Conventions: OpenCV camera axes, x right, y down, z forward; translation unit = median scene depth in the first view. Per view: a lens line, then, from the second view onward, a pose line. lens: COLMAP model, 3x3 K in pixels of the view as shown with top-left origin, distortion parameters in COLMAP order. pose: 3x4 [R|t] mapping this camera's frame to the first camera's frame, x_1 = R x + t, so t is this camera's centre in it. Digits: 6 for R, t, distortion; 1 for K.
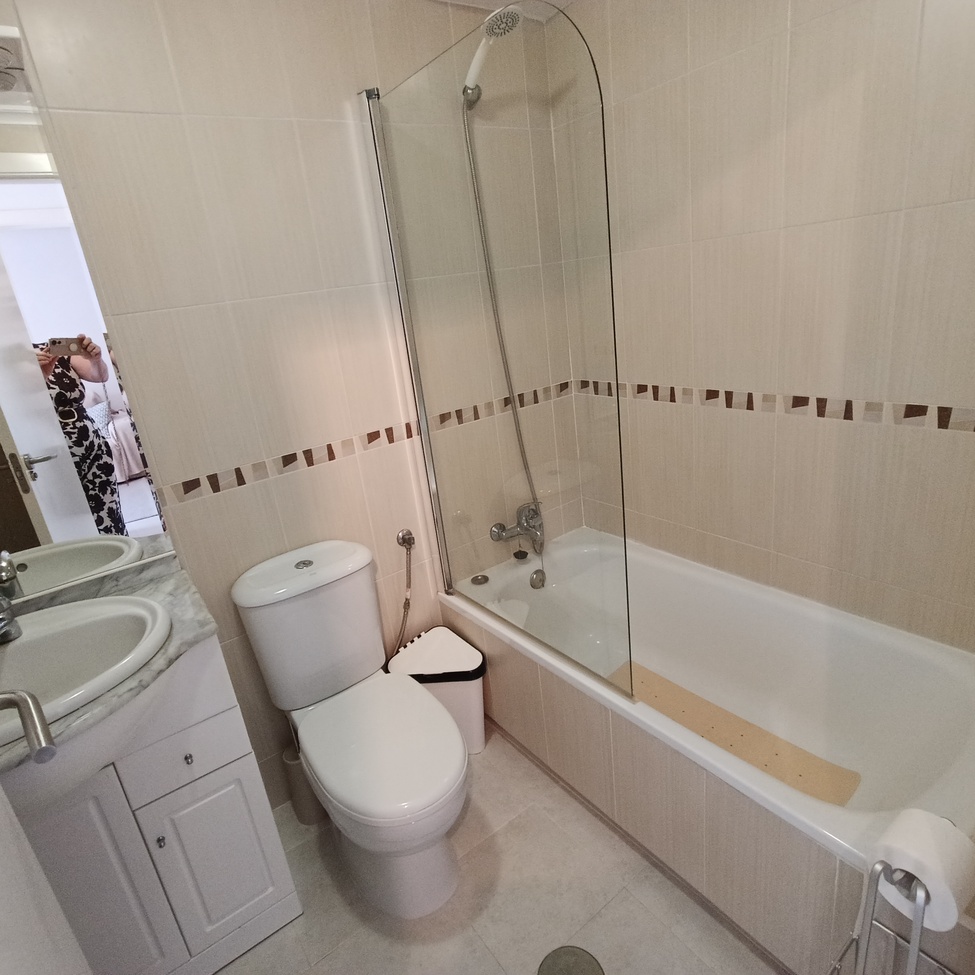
lens RADIAL K [[590.8, 0, 479.3], [0, 590.8, 483.6], [0, 0, 1]] dist [-0.036490, 0.023630]
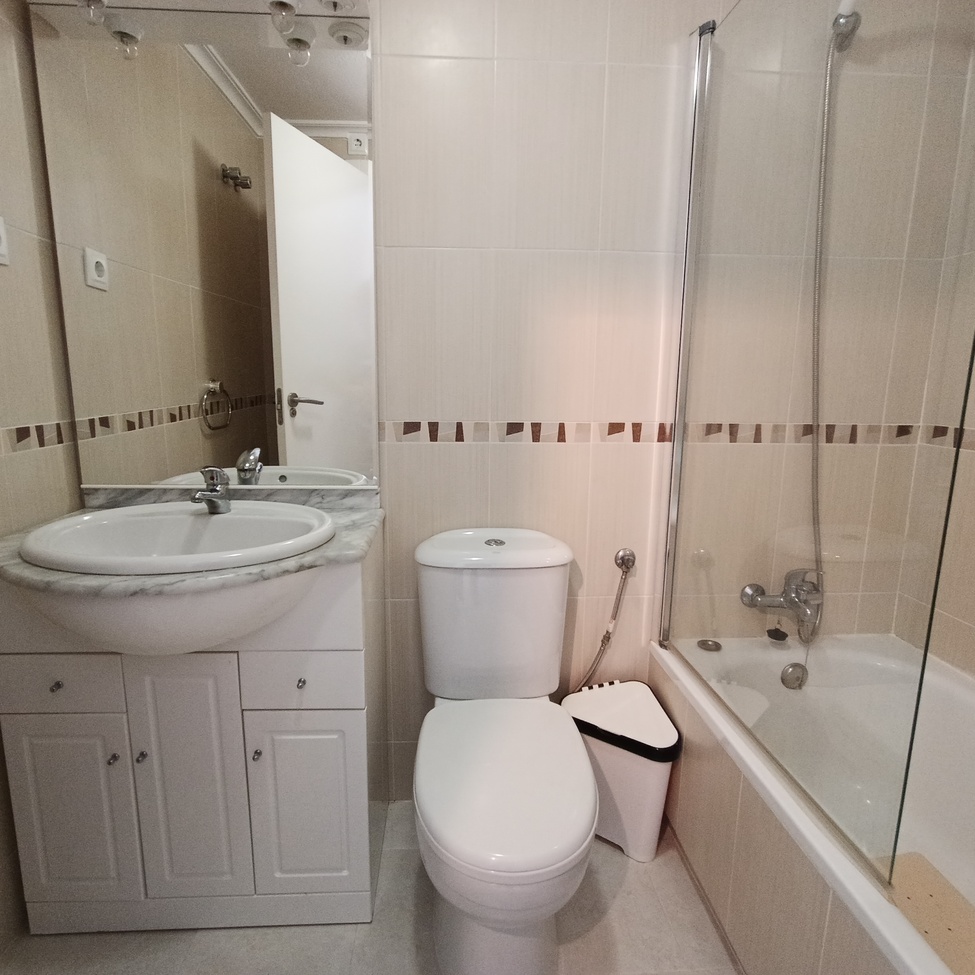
lens RADIAL K [[590.8, 0, 479.3], [0, 590.8, 483.6], [0, 0, 1]] dist [-0.036490, 0.023630]
pose [[0.836575, 0.224254, -0.499852, 0.094904], [-0.277157, 0.960256, -0.033052, 0.076601], [0.472573, 0.166188, 0.865480, 0.176384]]
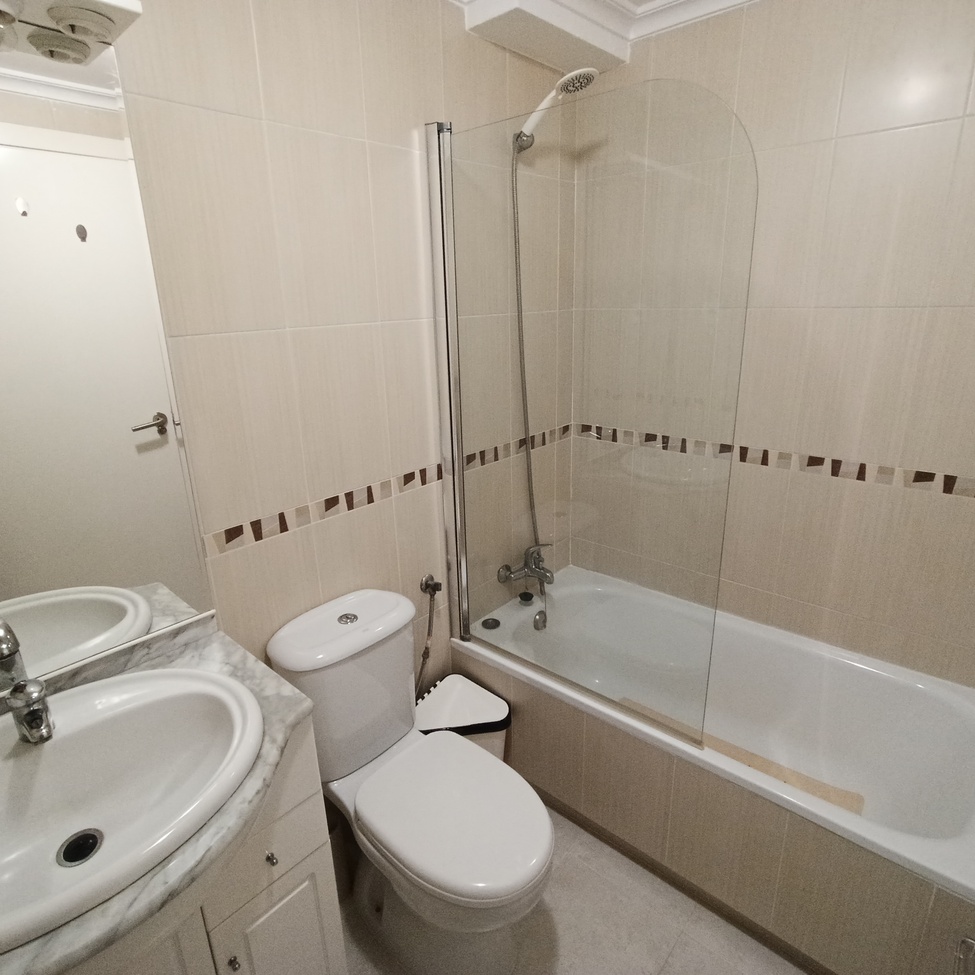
lens RADIAL K [[590.8, 0, 479.3], [0, 590.8, 483.6], [0, 0, 1]] dist [-0.036490, 0.023630]
pose [[0.973501, 0.026668, 0.227121, -0.273646], [-0.019607, 0.999253, -0.033287, -0.040014], [-0.227839, 0.027951, 0.973298, 0.051604]]
